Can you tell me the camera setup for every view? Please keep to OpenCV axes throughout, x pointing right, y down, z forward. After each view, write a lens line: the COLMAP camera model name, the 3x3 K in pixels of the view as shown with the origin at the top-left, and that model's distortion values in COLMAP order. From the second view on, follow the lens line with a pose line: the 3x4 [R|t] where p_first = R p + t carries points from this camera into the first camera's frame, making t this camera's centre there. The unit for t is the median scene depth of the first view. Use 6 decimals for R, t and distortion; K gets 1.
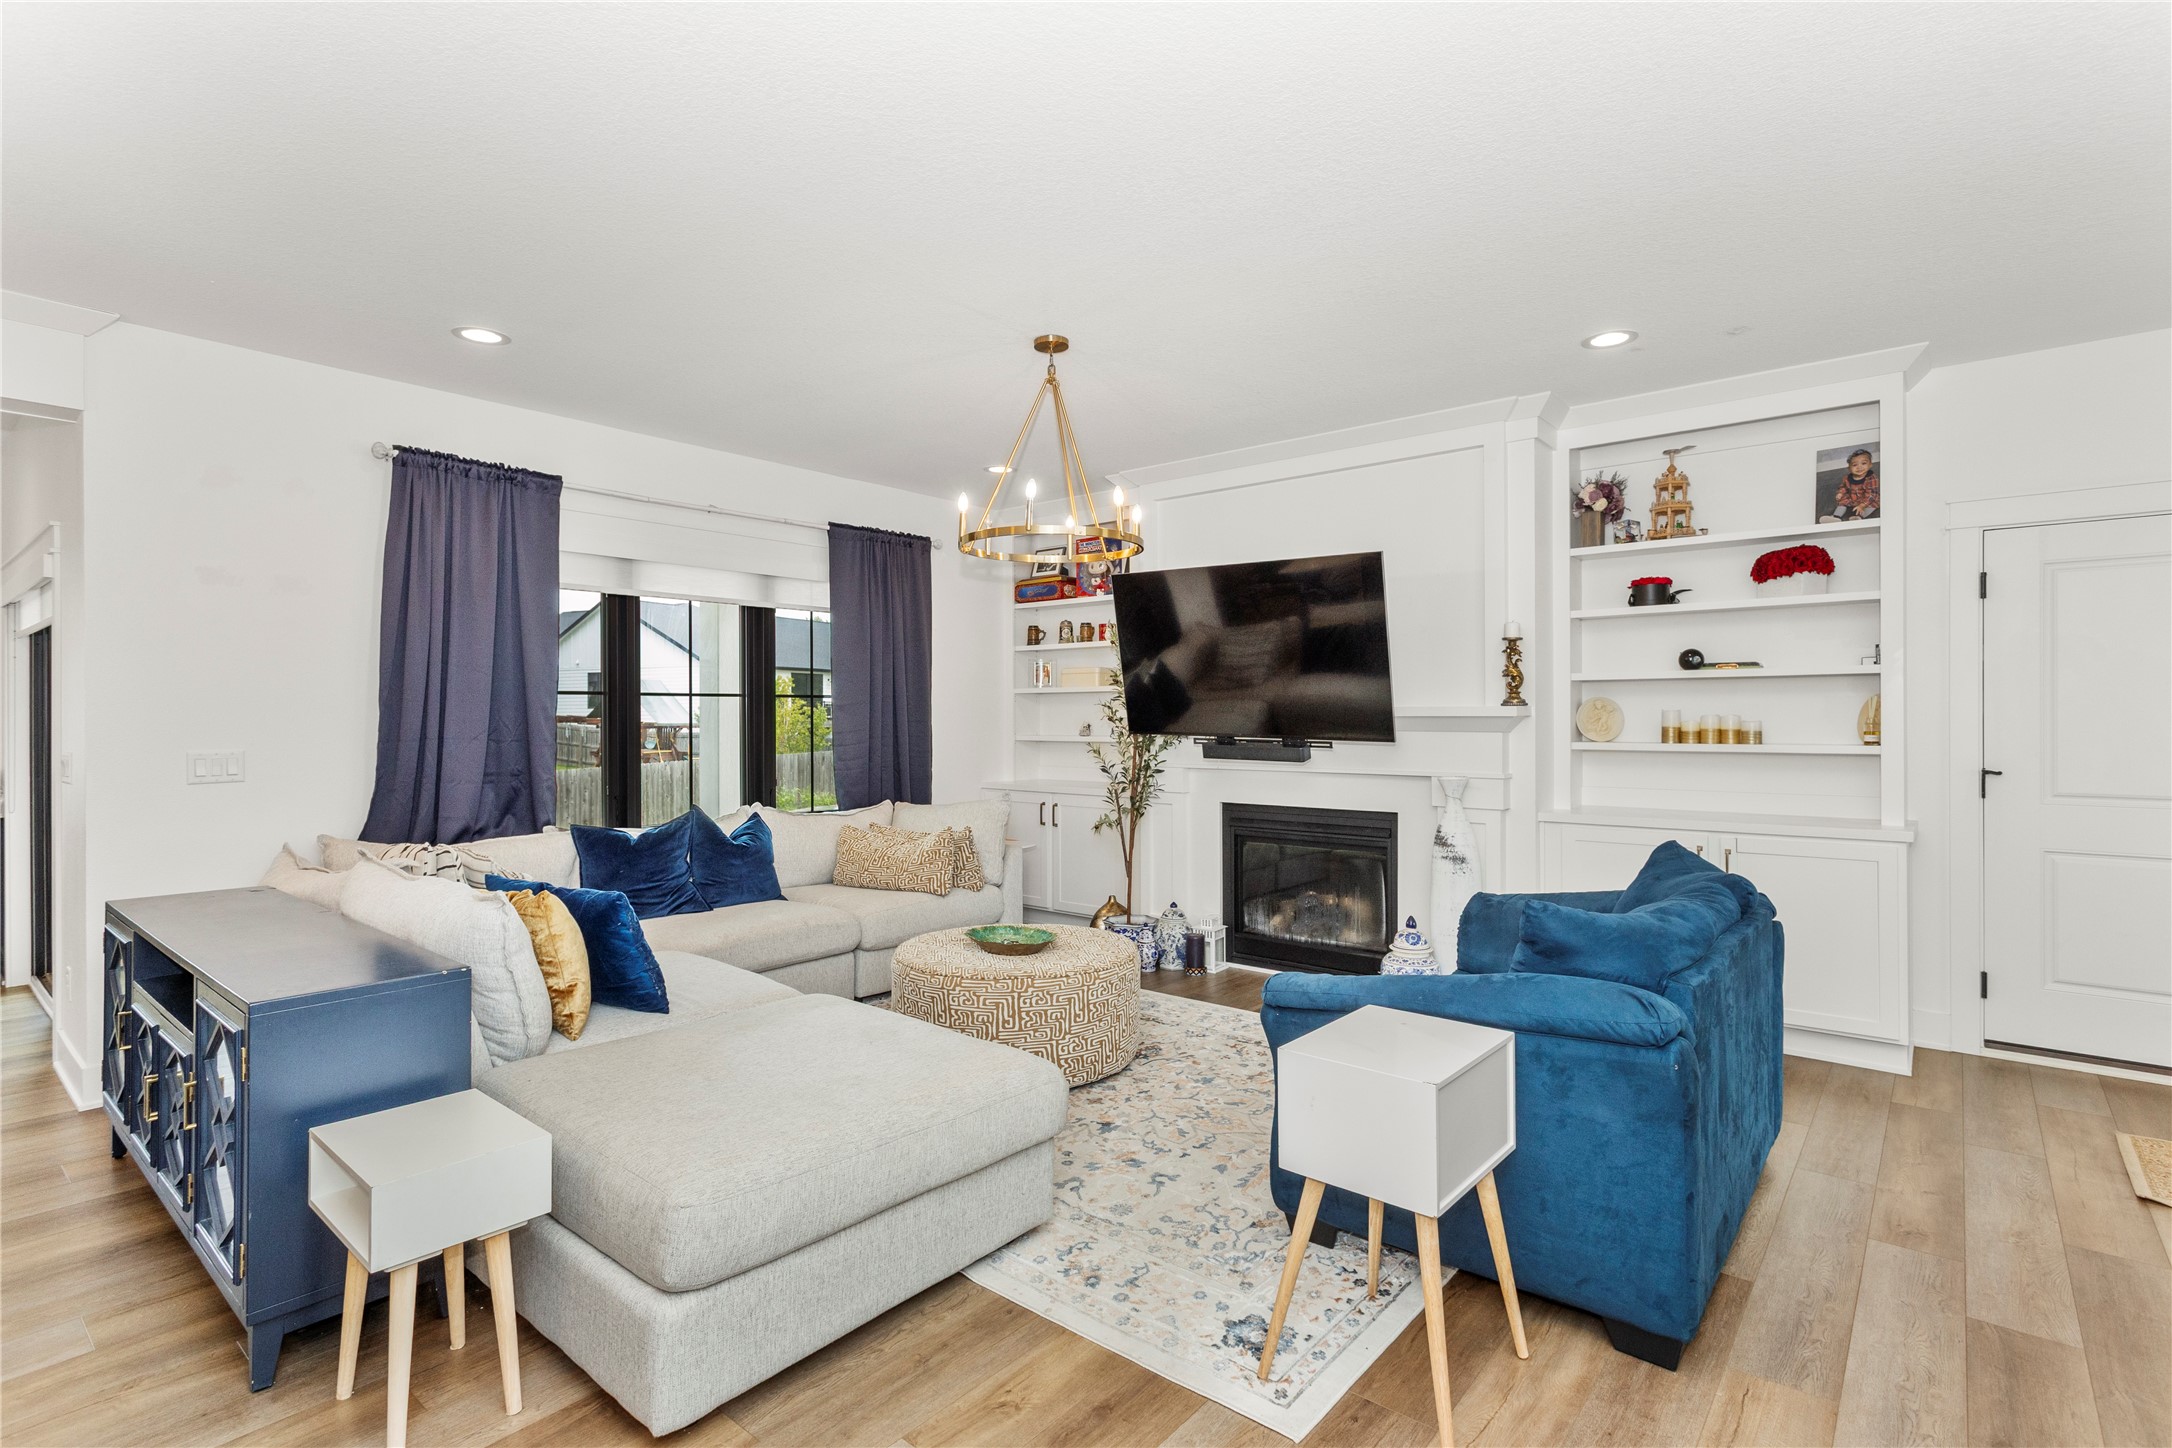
lens RADIAL K [[1037.9, 0, 1084.1], [0, 1037.9, 721.3], [0, 0, 1]] dist [0.004150, 0.001201]
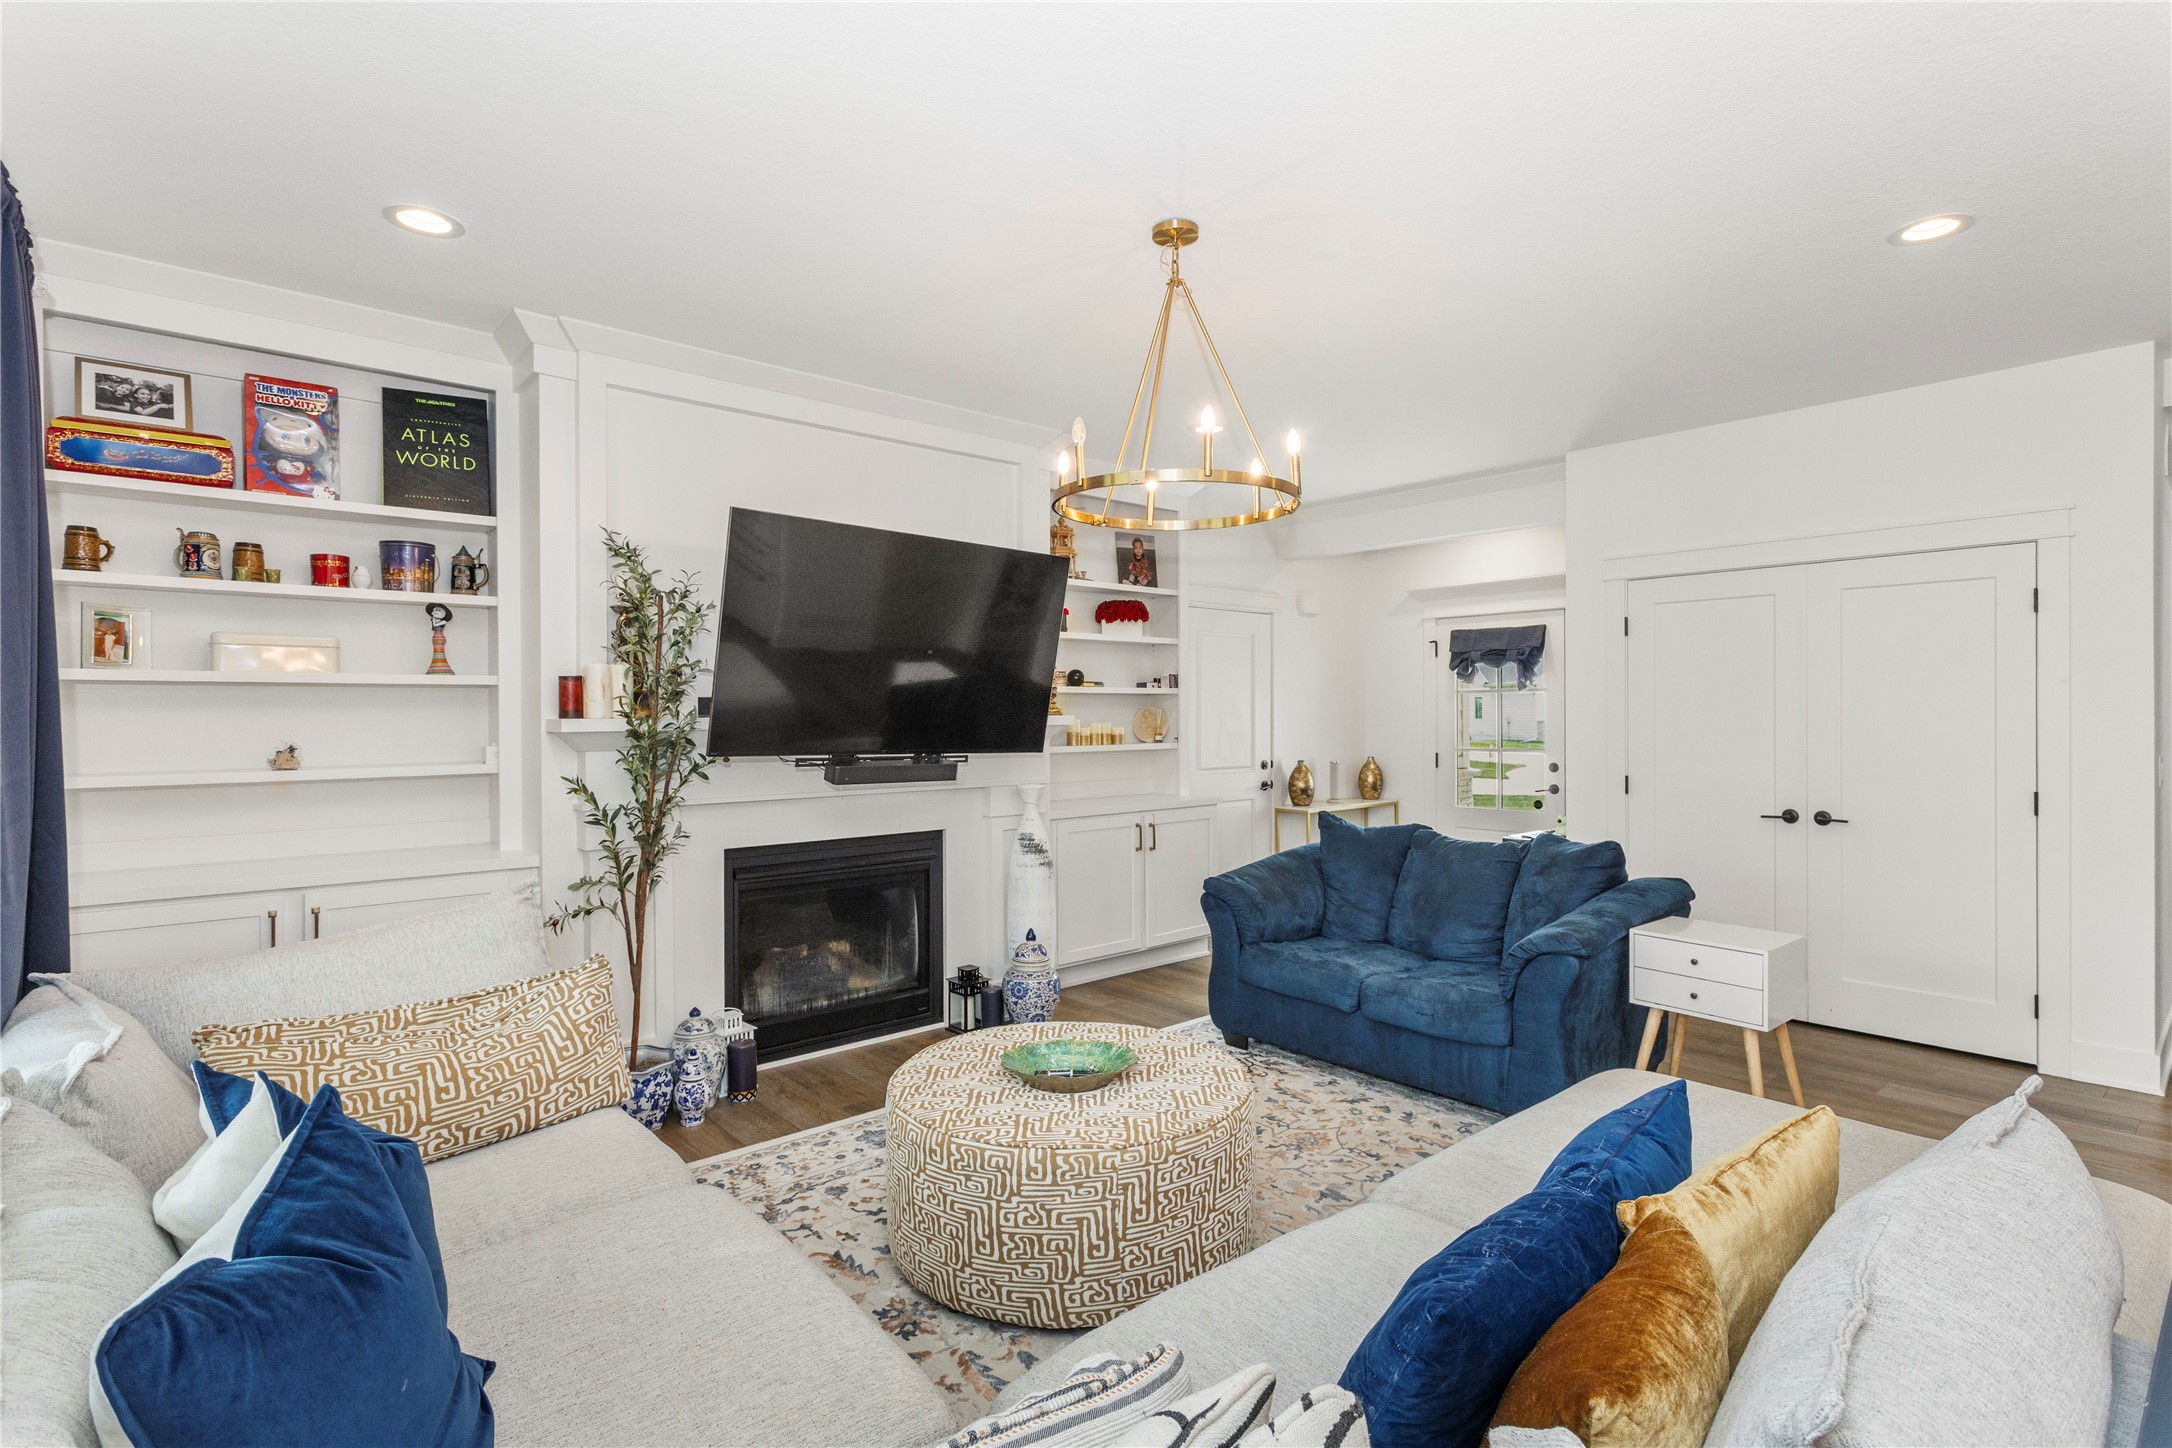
lens RADIAL K [[1037.9, 0, 1089.9], [0, 1037.9, 723.4], [0, 0, 1]] dist [0.004150, 0.001201]
pose [[0.168149, -0.007394, 0.985734, -0.641489], [0.006470, 0.999959, 0.006397, -0.012702], [-0.985740, 0.005302, 0.168190, 0.770721]]
